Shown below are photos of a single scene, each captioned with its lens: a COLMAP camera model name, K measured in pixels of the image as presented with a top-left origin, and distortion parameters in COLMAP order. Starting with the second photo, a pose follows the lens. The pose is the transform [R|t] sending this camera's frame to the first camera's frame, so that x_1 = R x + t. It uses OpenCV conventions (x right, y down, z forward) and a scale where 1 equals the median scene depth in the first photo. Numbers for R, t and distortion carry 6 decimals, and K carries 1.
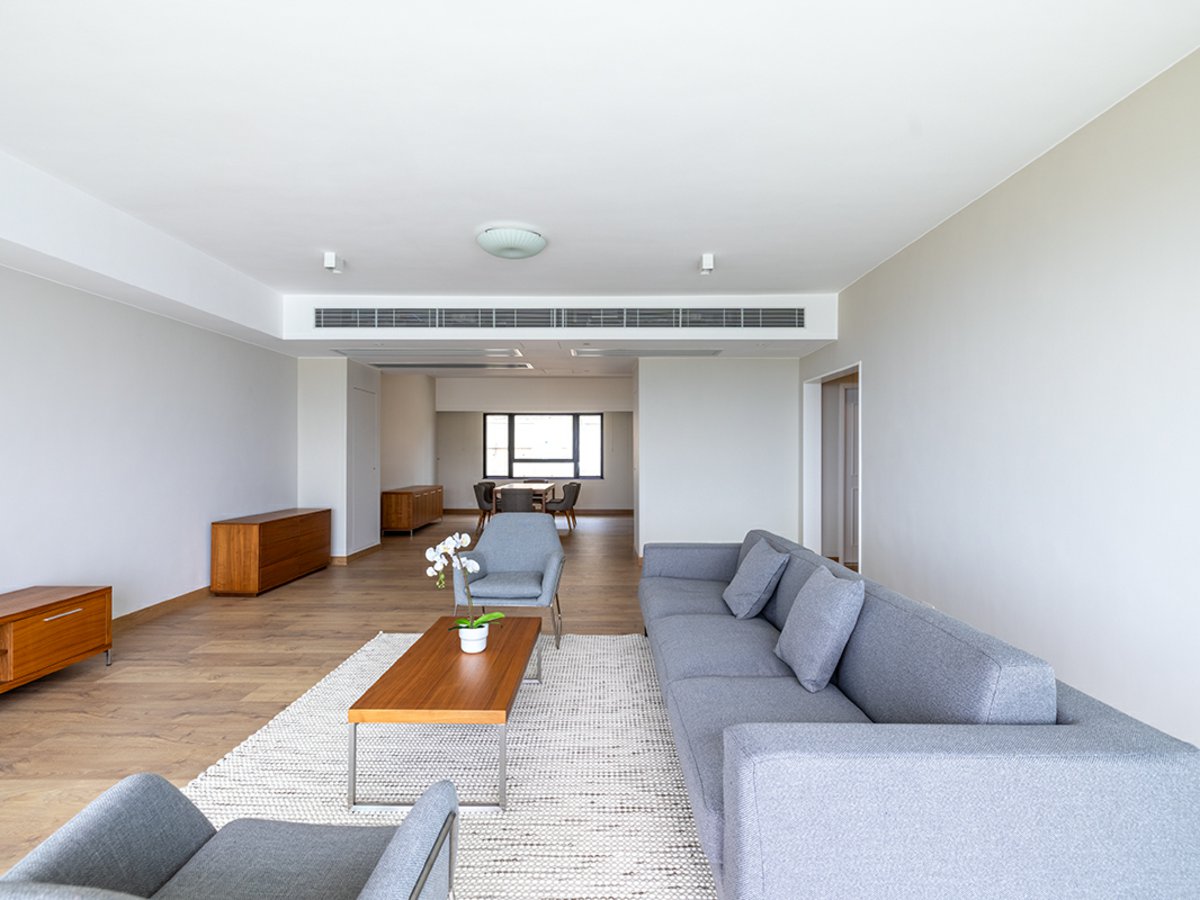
lens RADIAL K [[571.4, 0, 601.8], [0, 571.4, 453.0], [0, 0, 1]] dist [0.001153, 0.000208]
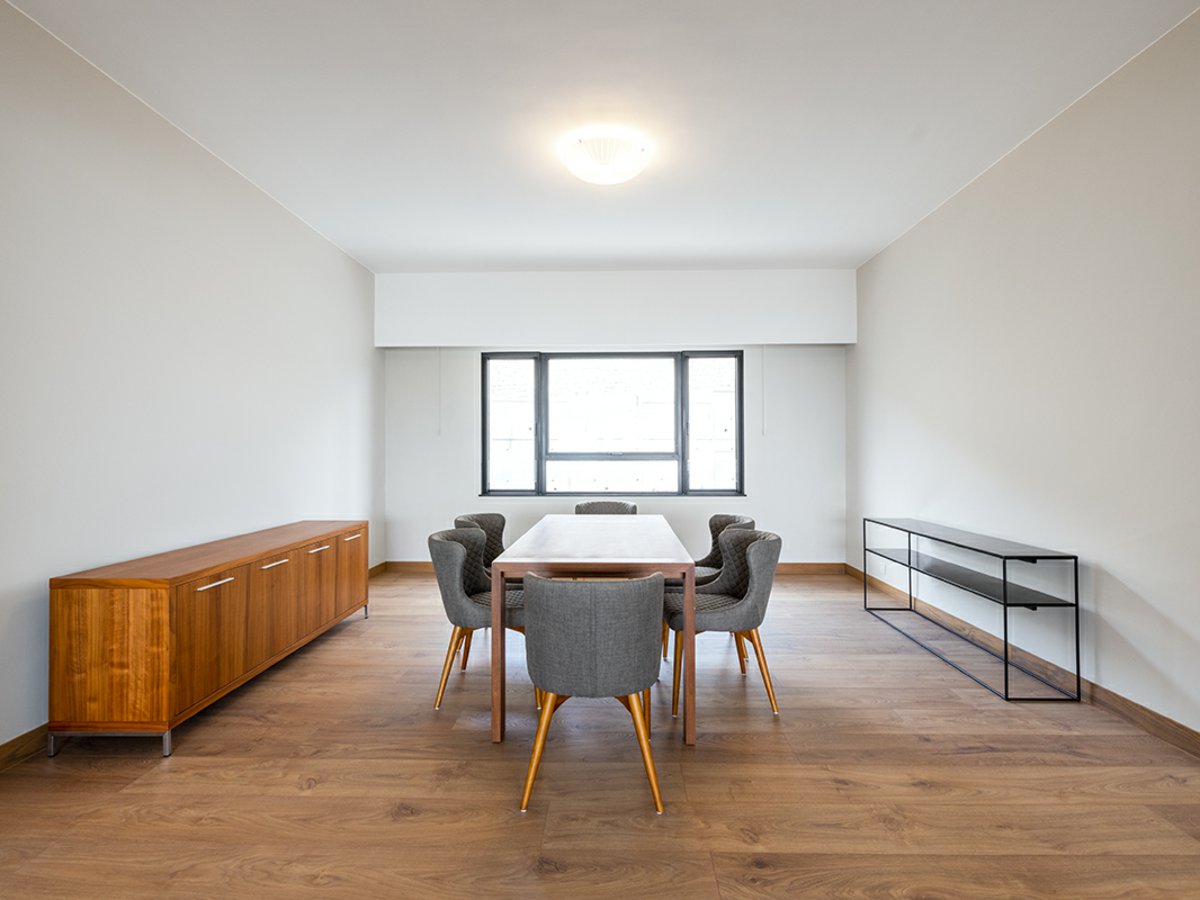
lens RADIAL K [[571.4, 0, 600.6], [0, 571.4, 447.8], [0, 0, 1]] dist [0.001153, 0.000208]
pose [[0.999590, -0.003244, -0.028465, -0.097865], [0.003058, 0.999974, -0.006562, 0.009718], [0.028485, 0.006473, 0.999573, 0.539673]]
